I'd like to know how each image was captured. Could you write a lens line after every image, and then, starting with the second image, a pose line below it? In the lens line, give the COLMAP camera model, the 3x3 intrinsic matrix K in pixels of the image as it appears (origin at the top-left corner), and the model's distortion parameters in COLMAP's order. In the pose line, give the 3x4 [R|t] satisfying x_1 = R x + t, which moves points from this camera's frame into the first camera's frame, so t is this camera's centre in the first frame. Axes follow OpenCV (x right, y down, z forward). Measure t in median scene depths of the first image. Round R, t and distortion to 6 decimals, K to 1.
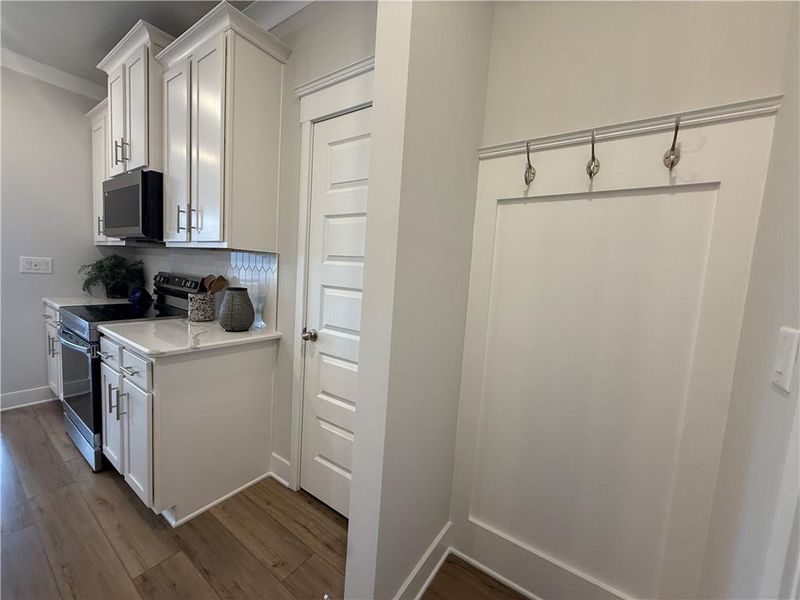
lens RADIAL K [[317.2, 0, 400.0], [0, 317.2, 300.0], [0, 0, 1]] dist [0.000173, 0.000175]
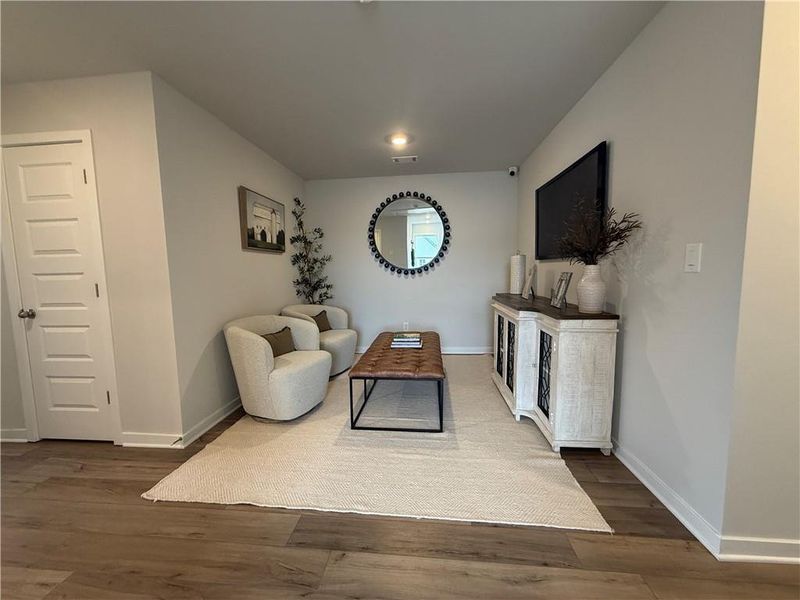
lens RADIAL K [[317.2, 0, 400.0], [0, 317.2, 300.0], [0, 0, 1]] dist [0.000173, 0.000175]
pose [[0.873640, -0.123575, 0.470619, 0.436362], [0.117700, 0.992159, 0.042027, 0.179088], [-0.472123, 0.018675, 0.881335, -0.838980]]
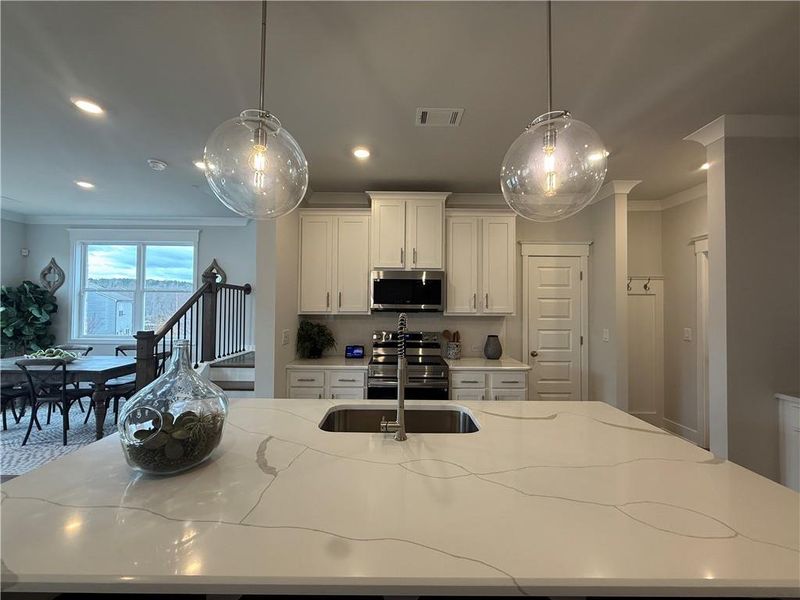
lens RADIAL K [[317.2, 0, 400.0], [0, 317.2, 300.0], [0, 0, 1]] dist [0.000173, 0.000175]
pose [[0.822906, -0.045475, 0.566355, -2.212262], [0.095131, 0.993748, -0.058432, -0.206577], [-0.560157, 0.101962, 0.822088, -0.273128]]
